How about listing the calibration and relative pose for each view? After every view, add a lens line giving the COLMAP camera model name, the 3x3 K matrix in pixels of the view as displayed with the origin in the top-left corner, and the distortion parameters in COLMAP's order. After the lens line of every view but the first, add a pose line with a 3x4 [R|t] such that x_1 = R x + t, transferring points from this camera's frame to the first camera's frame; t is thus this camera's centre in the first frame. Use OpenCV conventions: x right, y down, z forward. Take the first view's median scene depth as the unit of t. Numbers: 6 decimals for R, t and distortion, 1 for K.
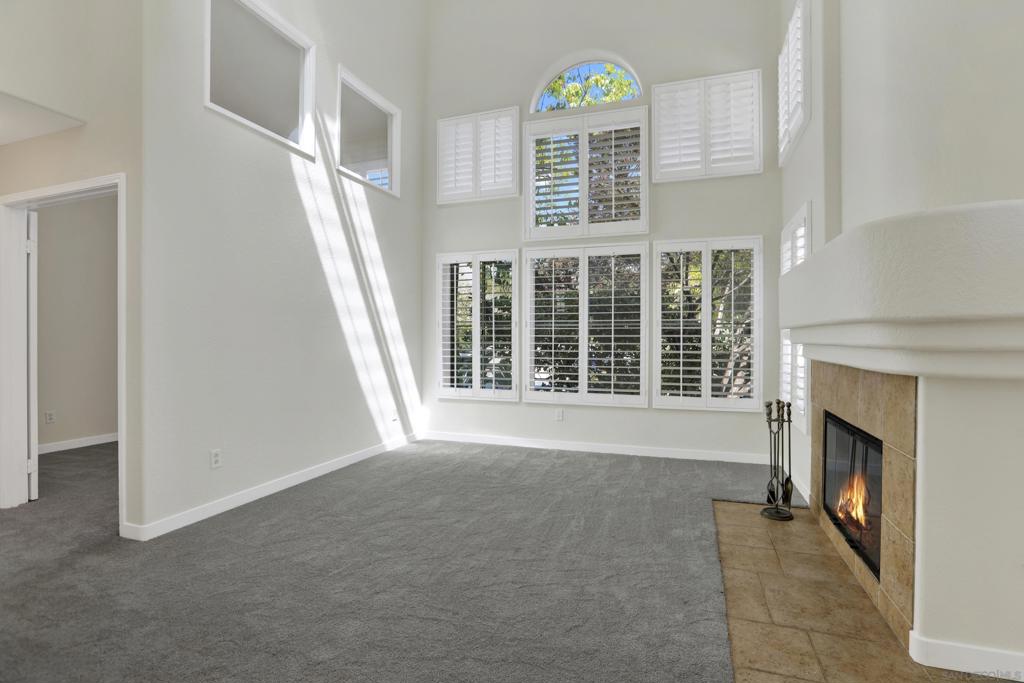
lens RADIAL K [[468.1, 0, 528.5], [0, 468.1, 335.1], [0, 0, 1]] dist [-0.024030, 0.000794]
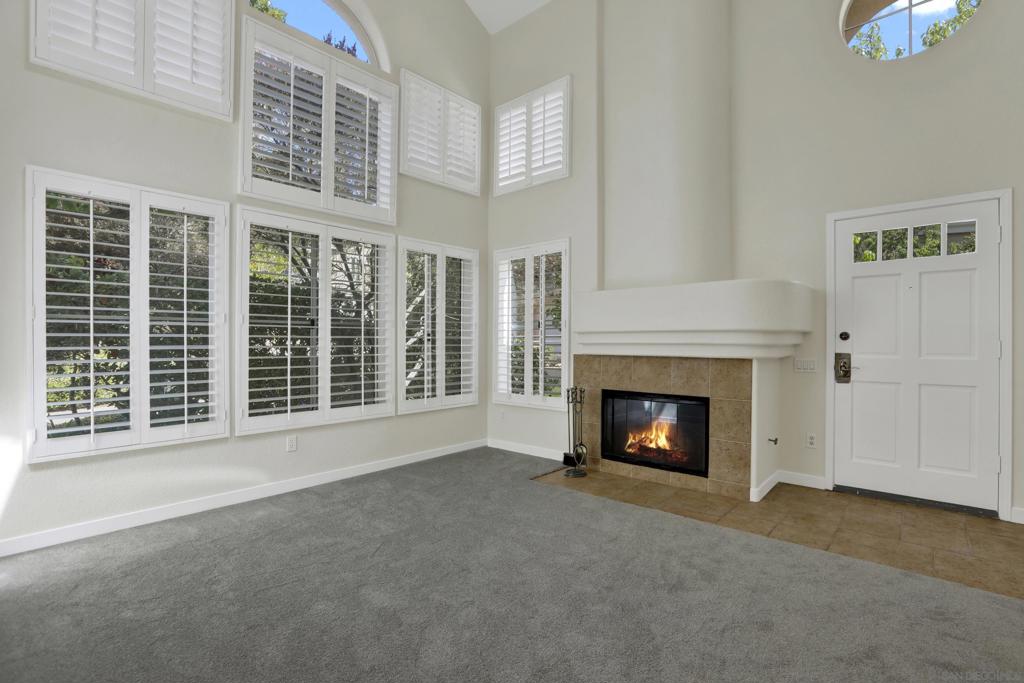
lens RADIAL K [[472.2, 0, 523.6], [0, 472.2, 340.8], [0, 0, 1]] dist [-0.054618, 0.017438]
pose [[0.386262, -0.000914, 0.922388, -0.592824], [-0.005422, 0.999980, 0.003261, 0.004961], [-0.922373, -0.006260, 0.386250, 0.487613]]
